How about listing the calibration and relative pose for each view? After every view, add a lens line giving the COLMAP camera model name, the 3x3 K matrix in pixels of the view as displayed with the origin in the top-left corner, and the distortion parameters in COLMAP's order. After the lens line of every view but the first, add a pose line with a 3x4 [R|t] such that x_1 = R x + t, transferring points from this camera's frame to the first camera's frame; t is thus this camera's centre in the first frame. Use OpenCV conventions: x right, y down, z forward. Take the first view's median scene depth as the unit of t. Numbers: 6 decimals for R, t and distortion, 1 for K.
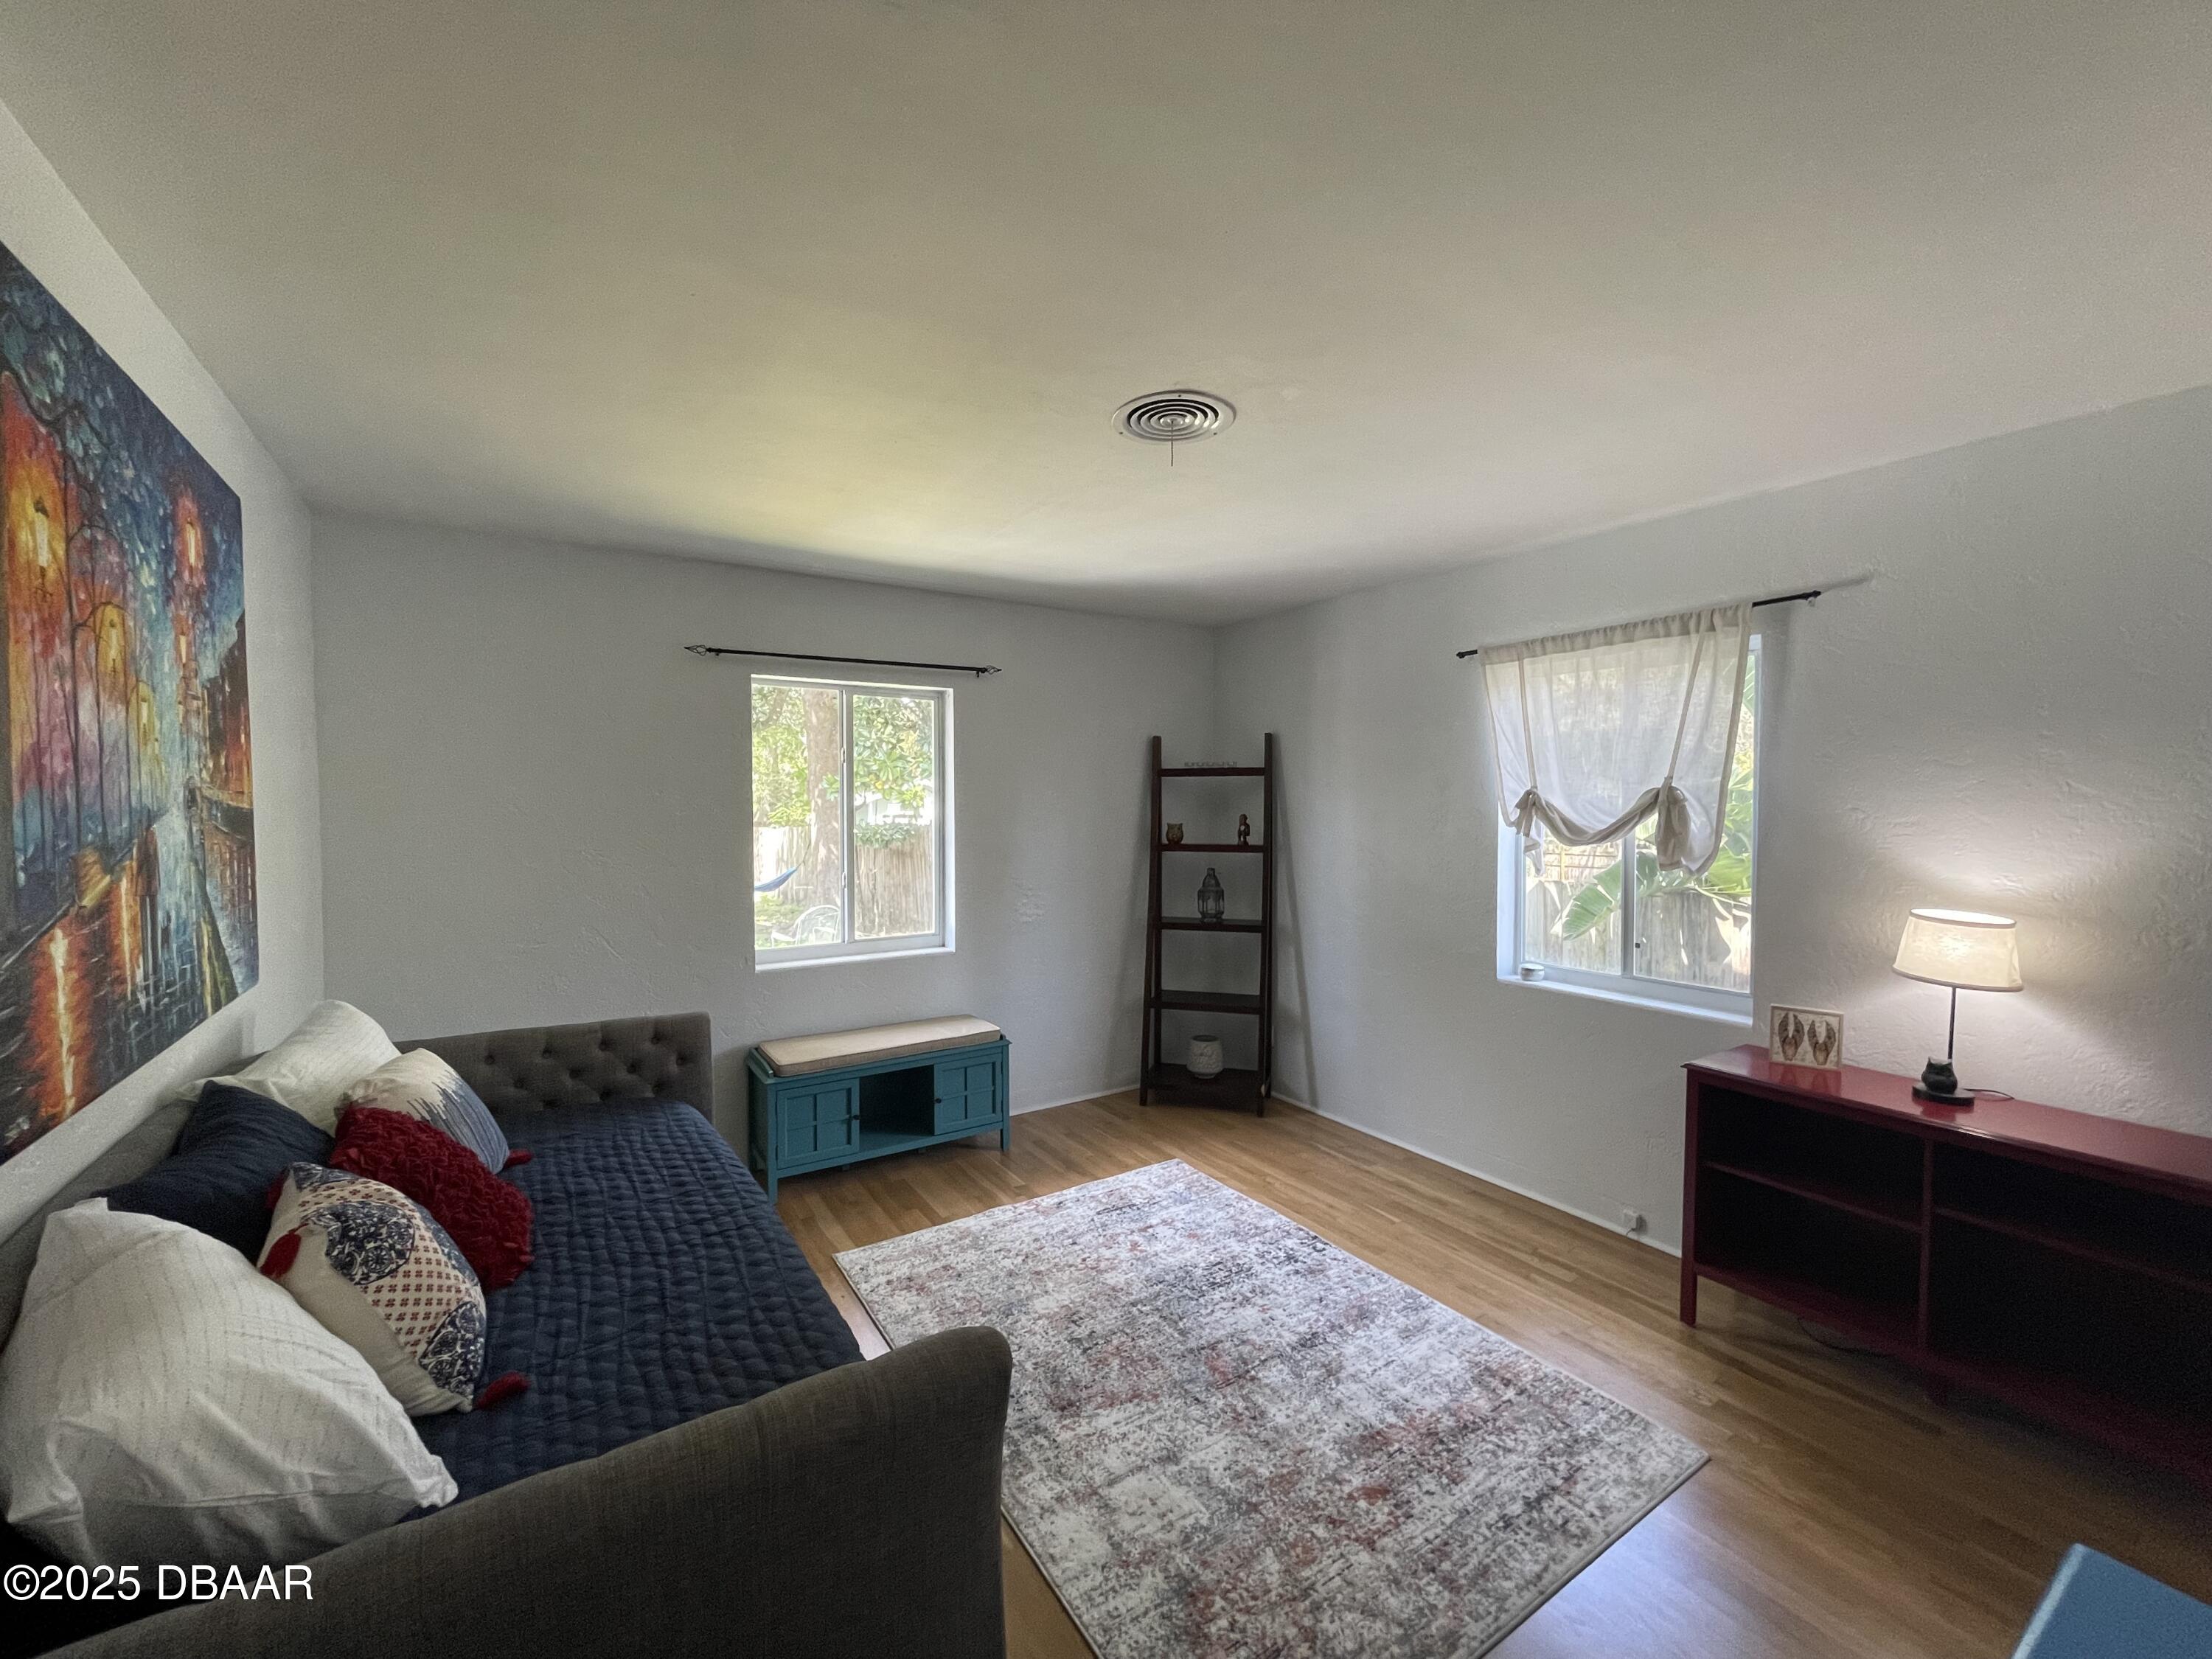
lens RADIAL K [[883.4, 0, 1104.6], [0, 883.4, 826.7], [0, 0, 1]] dist [0.001242, -0.000330]
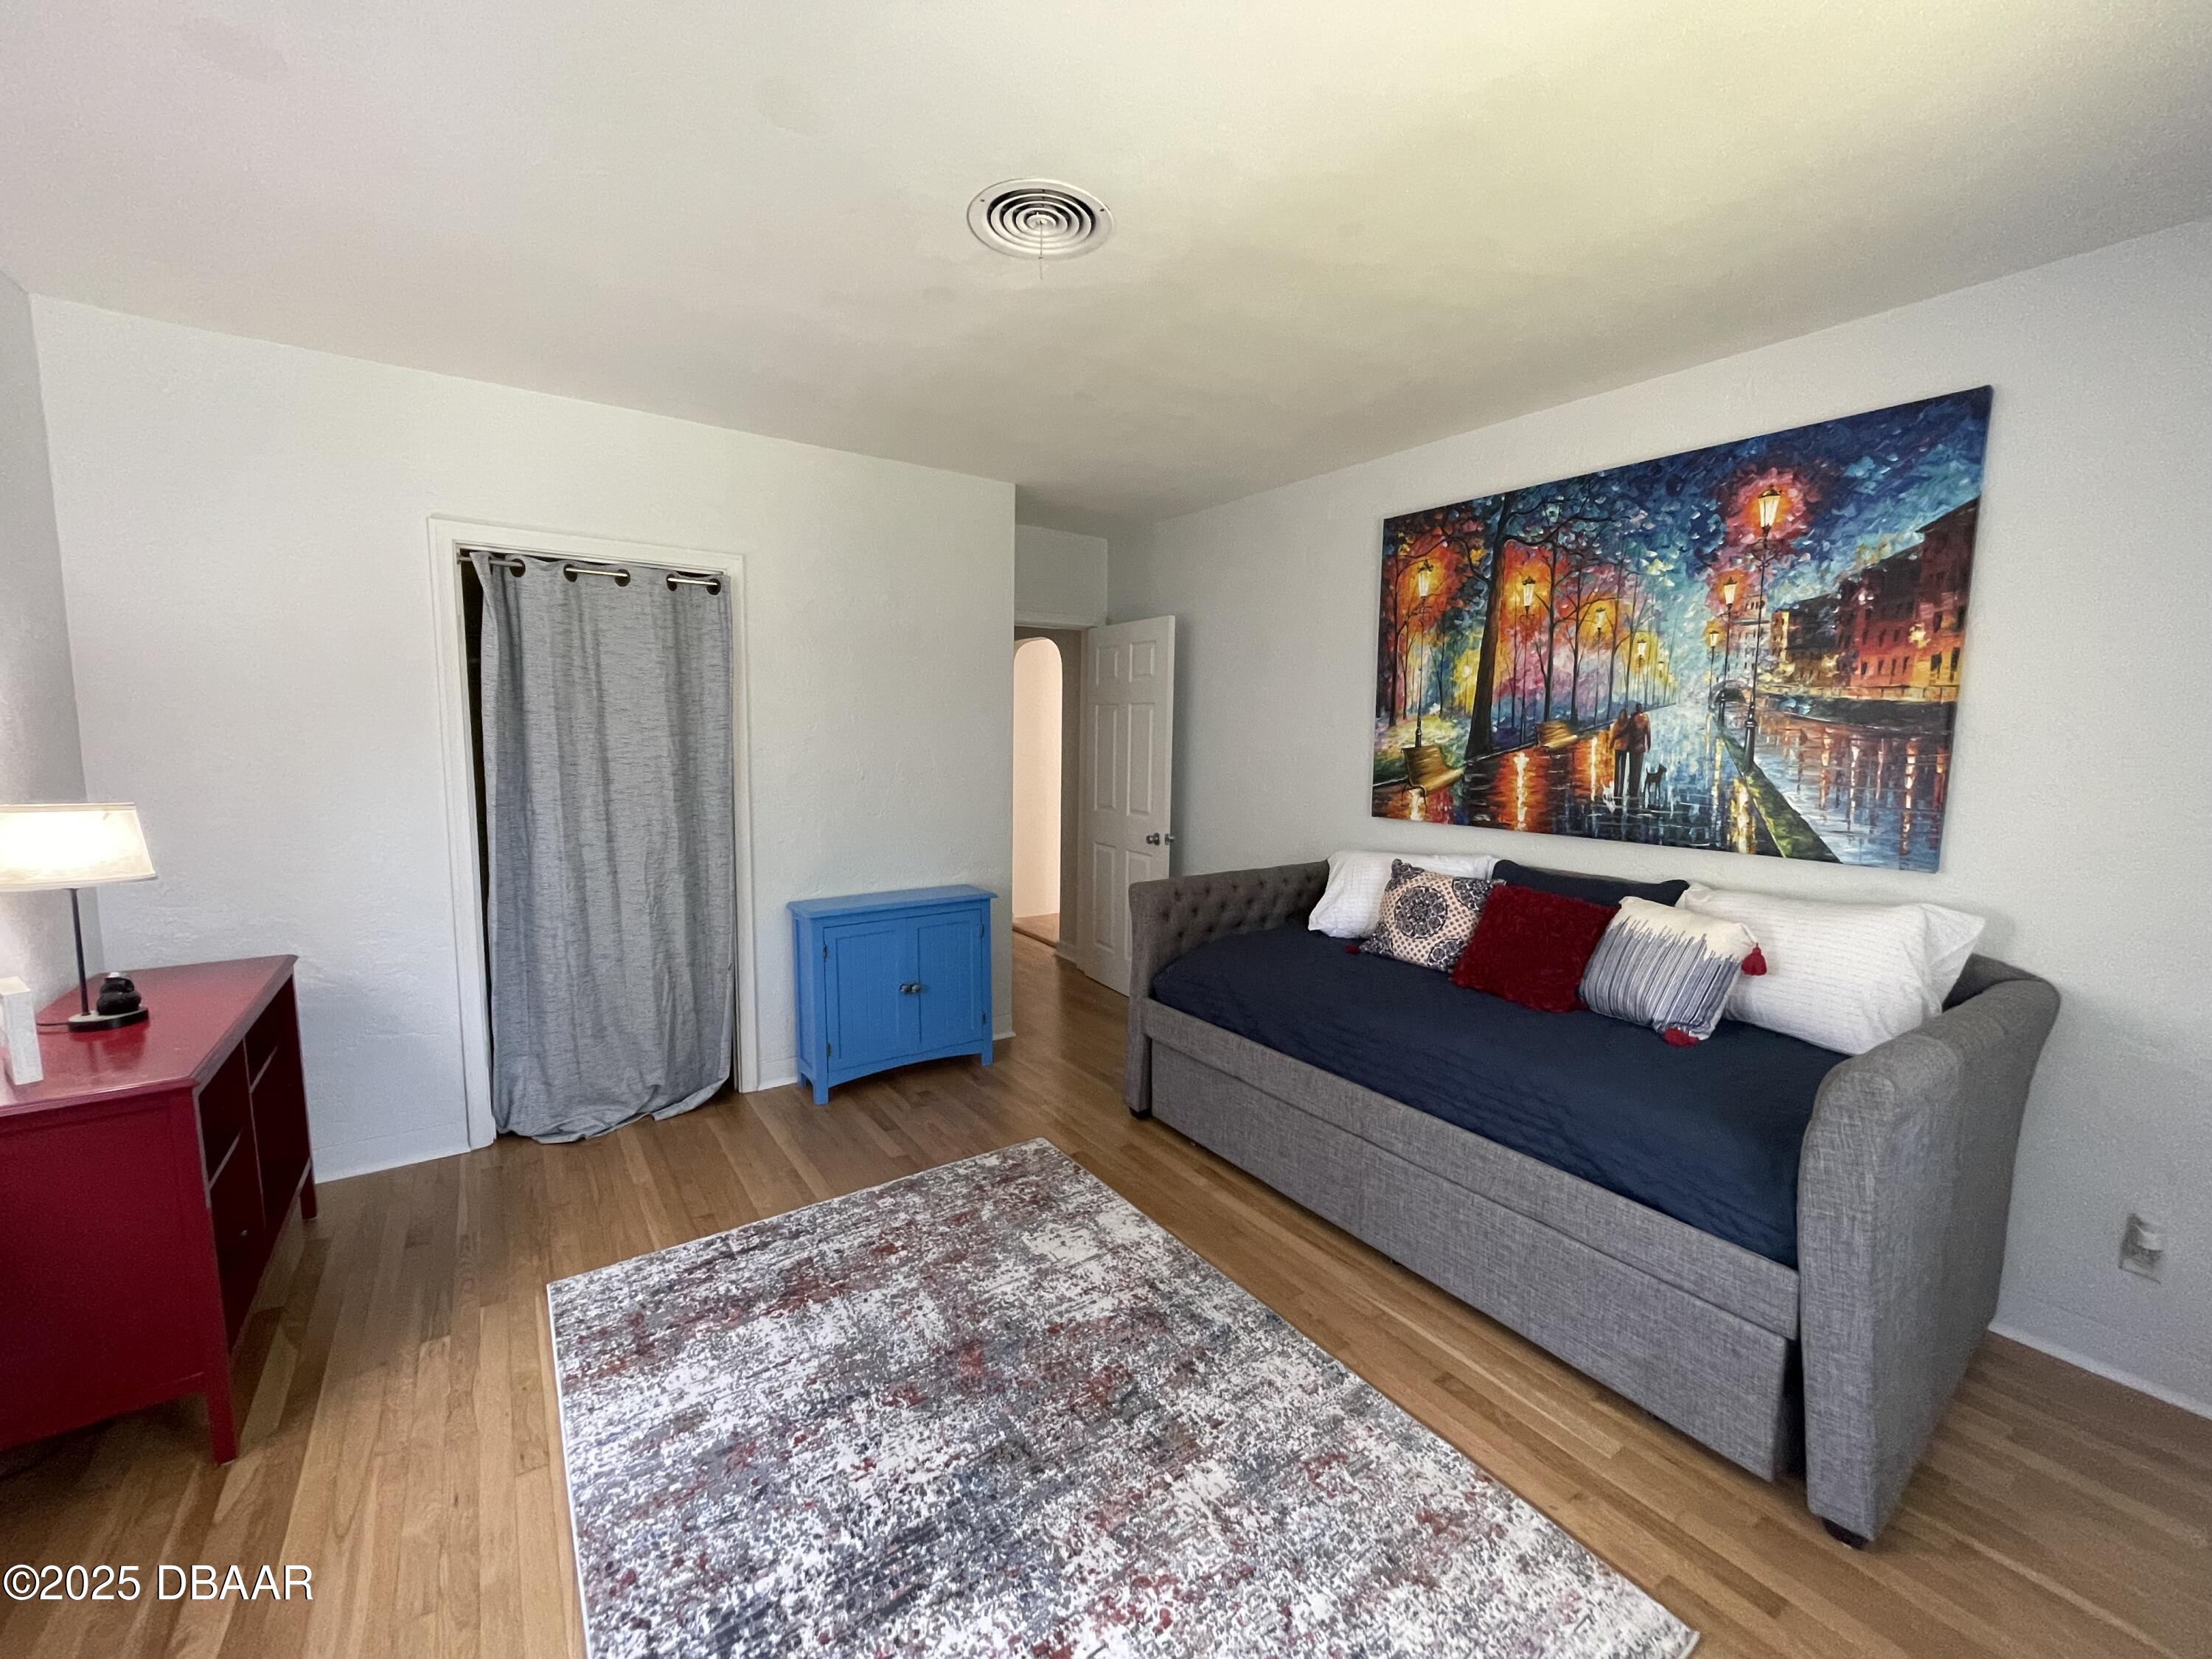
lens RADIAL K [[883.4, 0, 1106.1], [0, 883.4, 830.5], [0, 0, 1]] dist [0.001242, -0.000330]
pose [[-0.999122, -0.008165, -0.041099, 0.046248], [-0.014195, 0.988790, 0.148634, -0.011093], [0.039425, 0.149086, -0.988038, 1.957380]]
